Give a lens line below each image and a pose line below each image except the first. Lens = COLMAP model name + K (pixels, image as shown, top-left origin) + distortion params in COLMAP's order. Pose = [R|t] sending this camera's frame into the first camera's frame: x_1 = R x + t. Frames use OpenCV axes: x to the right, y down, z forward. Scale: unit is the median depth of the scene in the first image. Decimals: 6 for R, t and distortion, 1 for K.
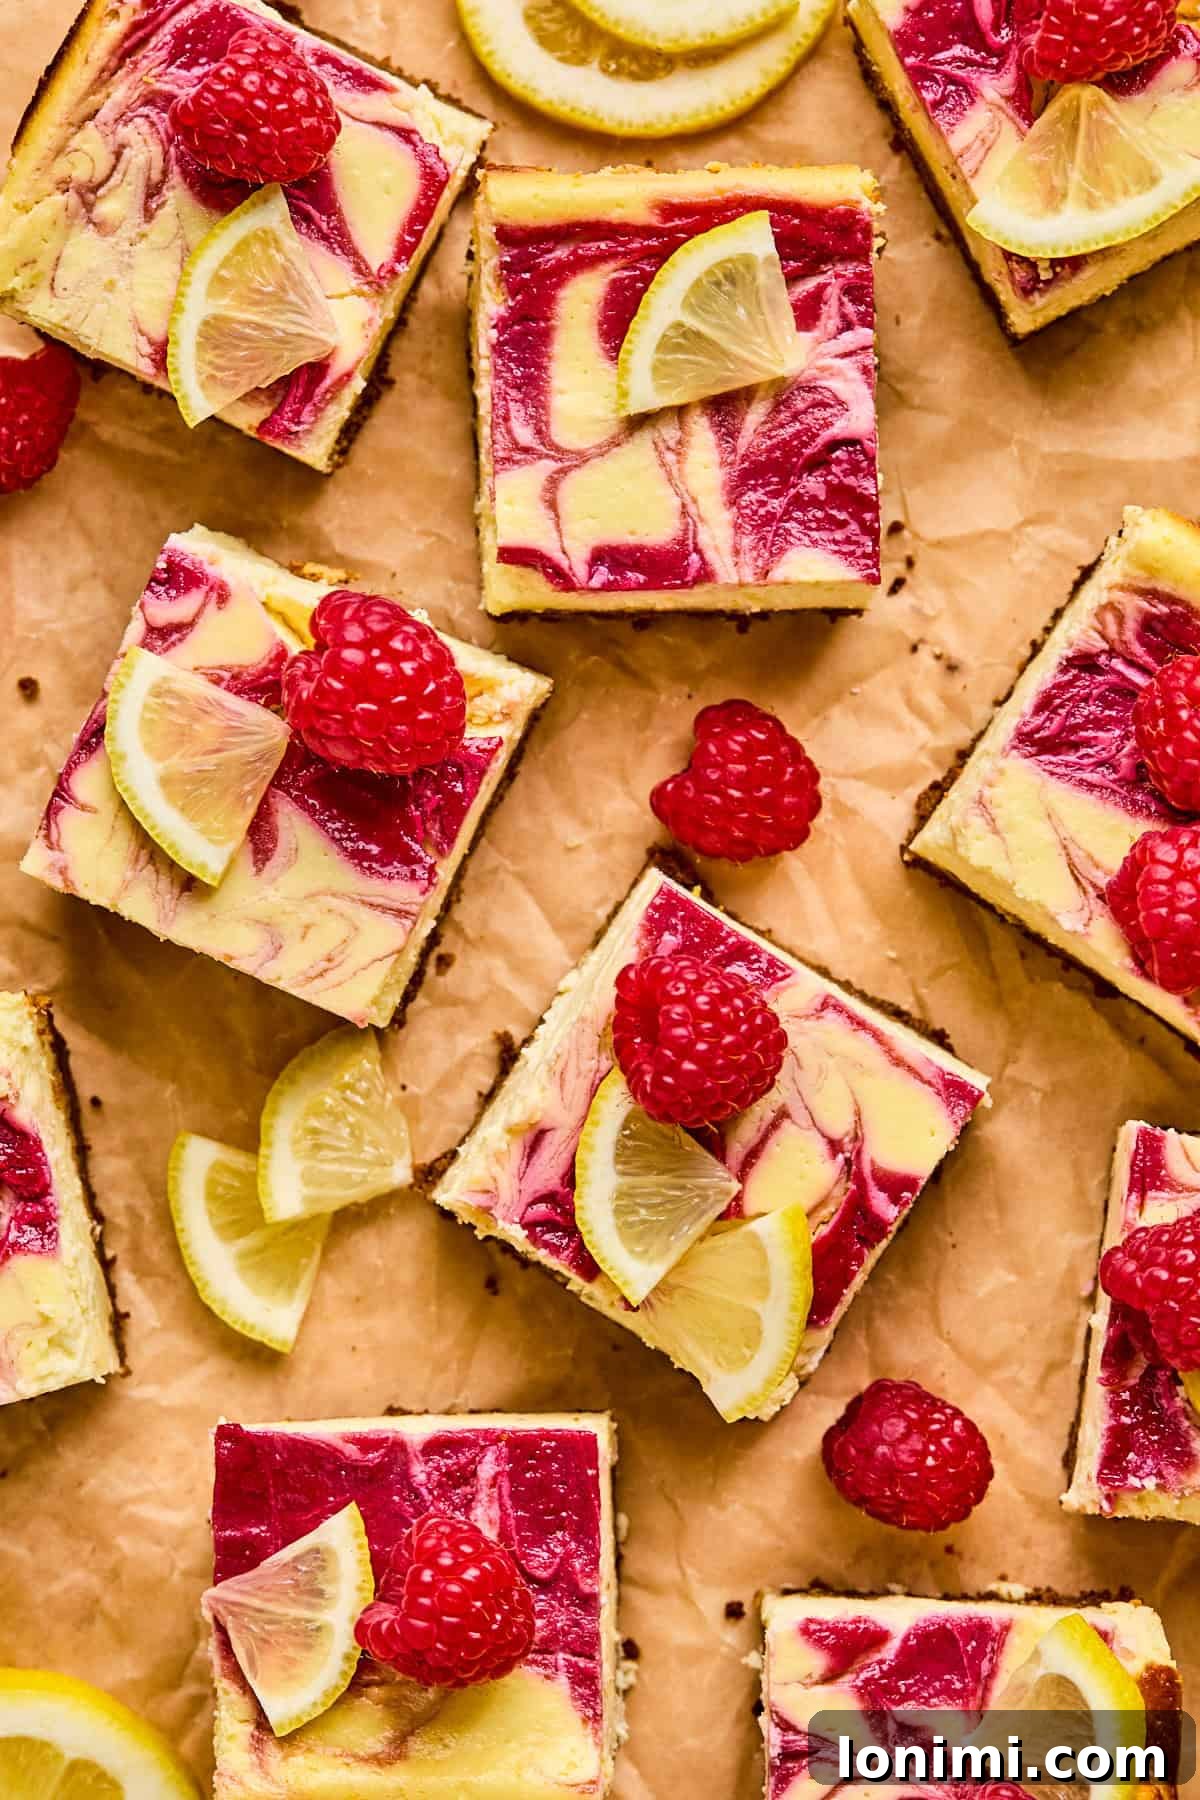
lens RADIAL K [[4304.0, 0, 588.5], [0, 4304.0, 905.7], [0, 0, 1]] dist [-0.062830, 0.000000]
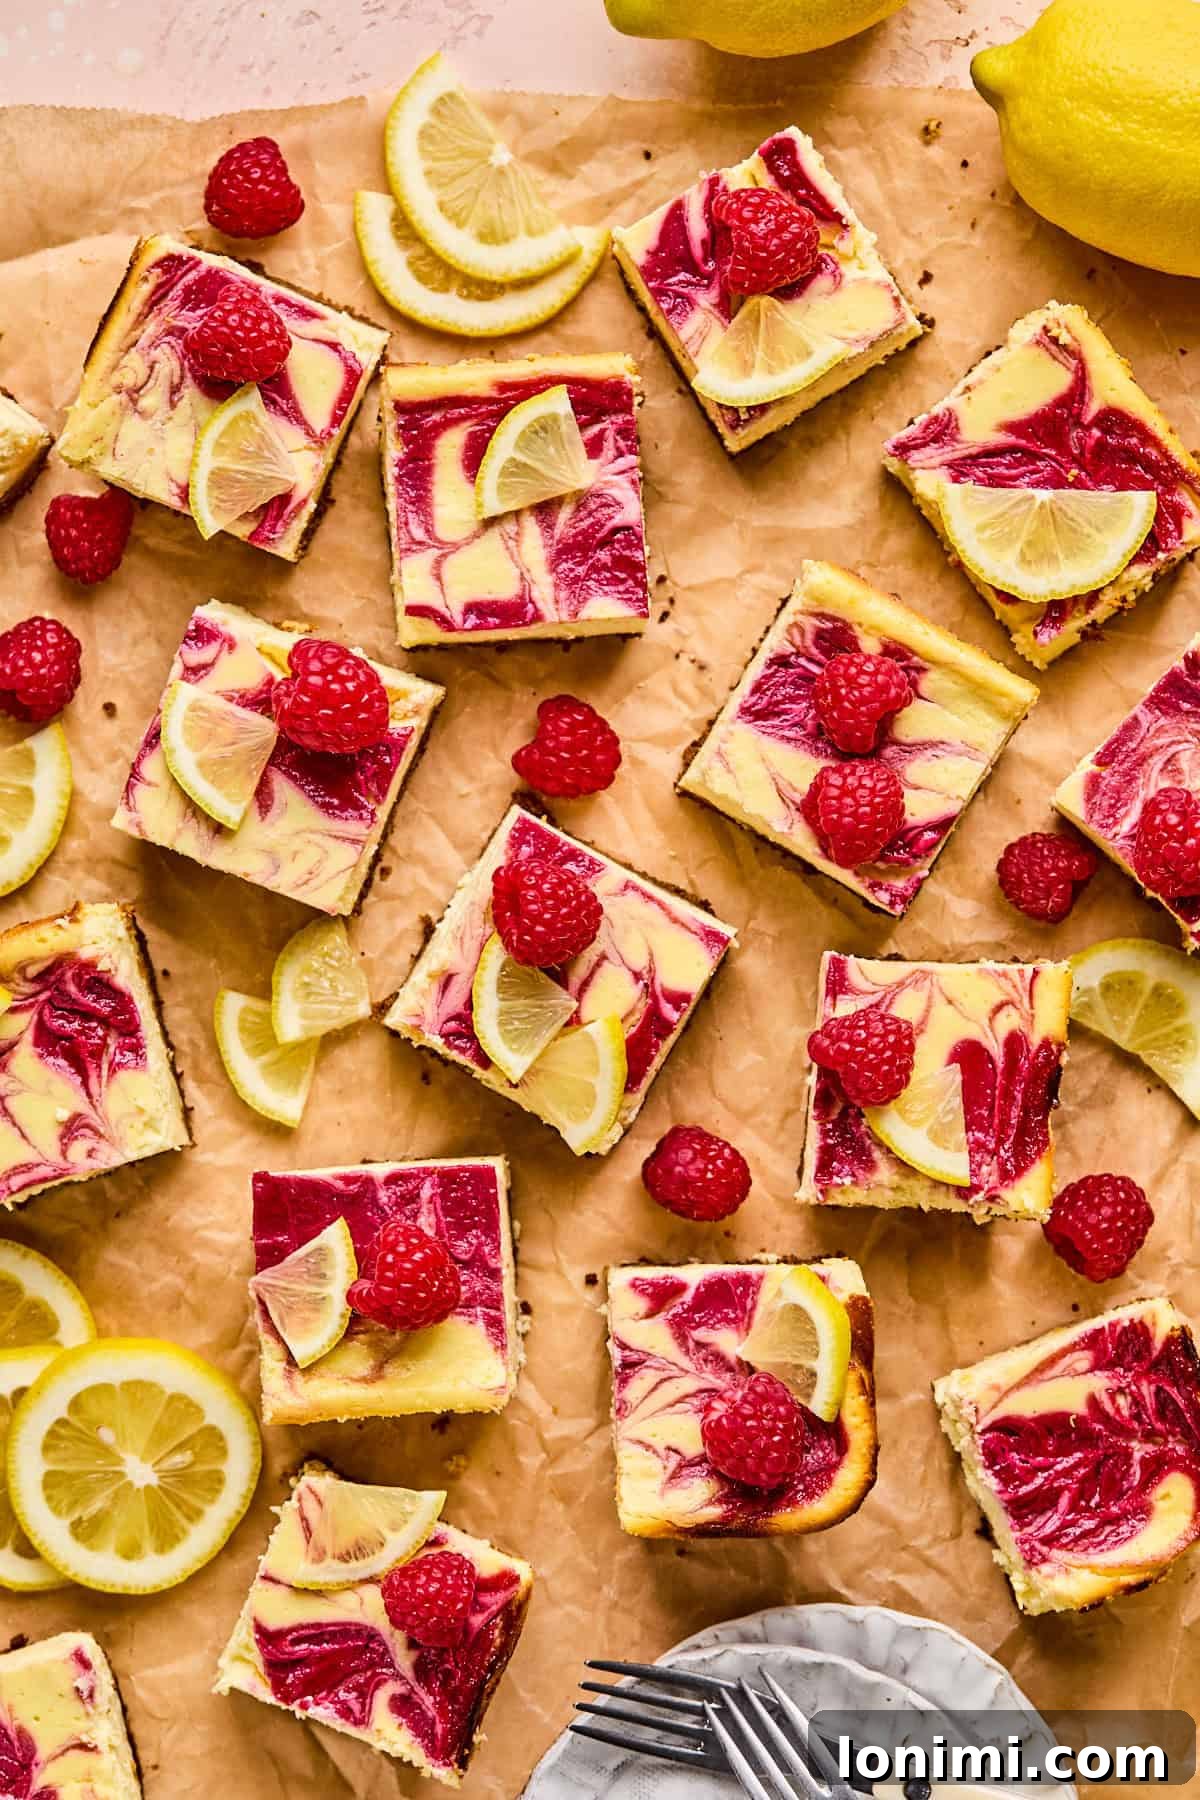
lens RADIAL K [[4304.0, 0, 607.8], [0, 4304.0, 886.8], [0, 0, 1]] dist [-0.062830, 0.000000]
pose [[0.998865, -0.047625, -0.000395, 0.048626], [0.047626, 0.998857, 0.003948, 0.016513], [0.000207, -0.003962, 0.999992, -0.571657]]
